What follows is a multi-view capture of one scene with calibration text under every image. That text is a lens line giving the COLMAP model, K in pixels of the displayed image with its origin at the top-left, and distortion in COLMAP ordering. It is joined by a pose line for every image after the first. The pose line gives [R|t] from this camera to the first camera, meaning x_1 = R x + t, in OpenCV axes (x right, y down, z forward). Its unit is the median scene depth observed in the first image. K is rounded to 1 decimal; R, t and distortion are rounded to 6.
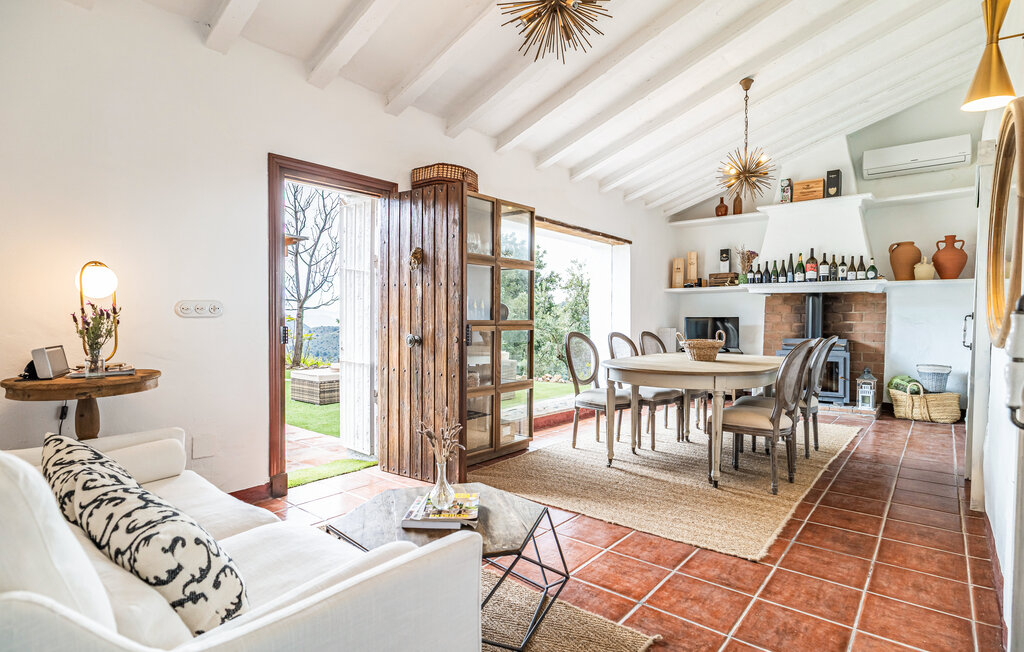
lens RADIAL K [[531.1, 0, 528.4], [0, 531.1, 343.2], [0, 0, 1]] dist [-0.007229, -0.000589]
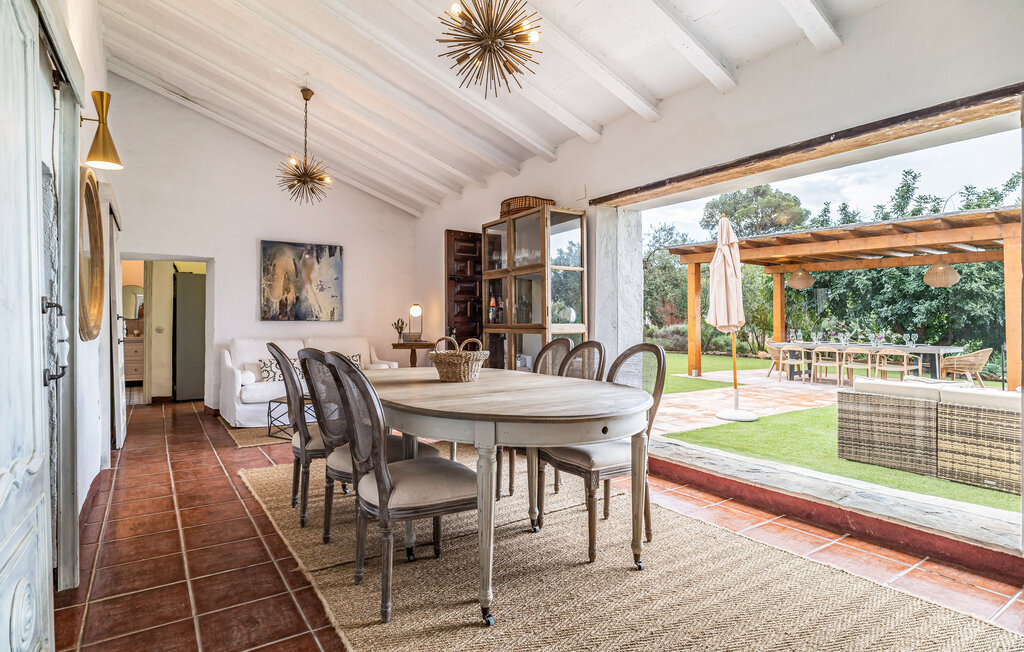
lens RADIAL K [[536.3, 0, 483.9], [0, 536.3, 310.4], [0, 0, 1]] dist [-0.001221, -0.000691]
pose [[-0.345467, -0.031427, -0.937905, 0.625363], [-0.049098, 0.998676, -0.015379, -0.030168], [0.937146, 0.040736, -0.346552, 0.817829]]
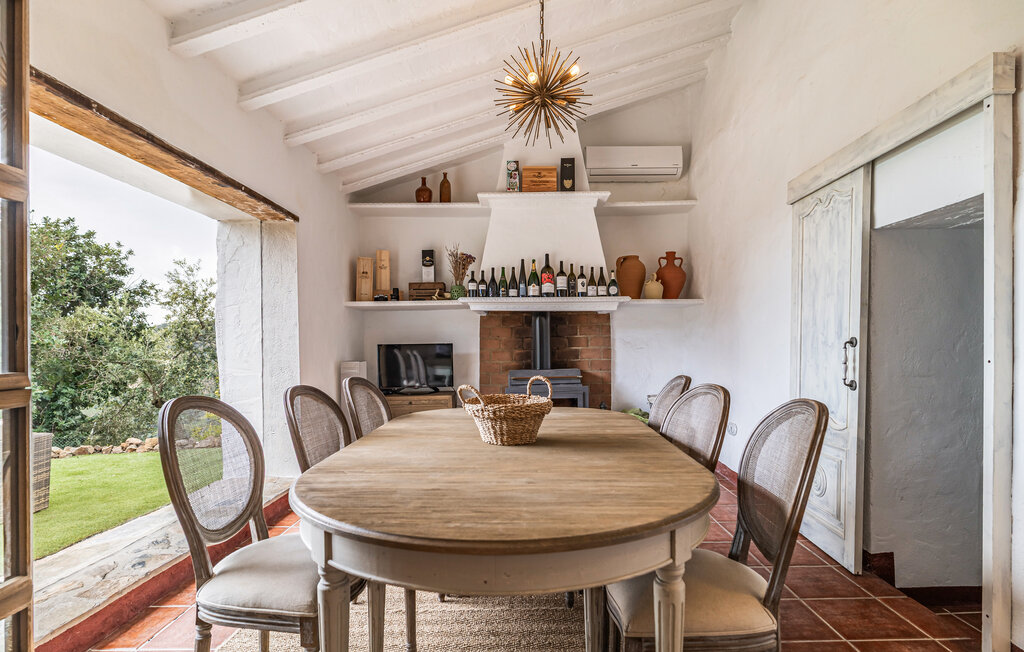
lens RADIAL K [[531.1, 0, 528.4], [0, 531.1, 343.2], [0, 0, 1]] dist [-0.007229, -0.000589]
pose [[0.784967, -0.012941, 0.619402, 0.030735], [0.039745, 0.998774, -0.029503, -0.026082], [-0.618261, 0.047777, 0.784520, 0.399280]]
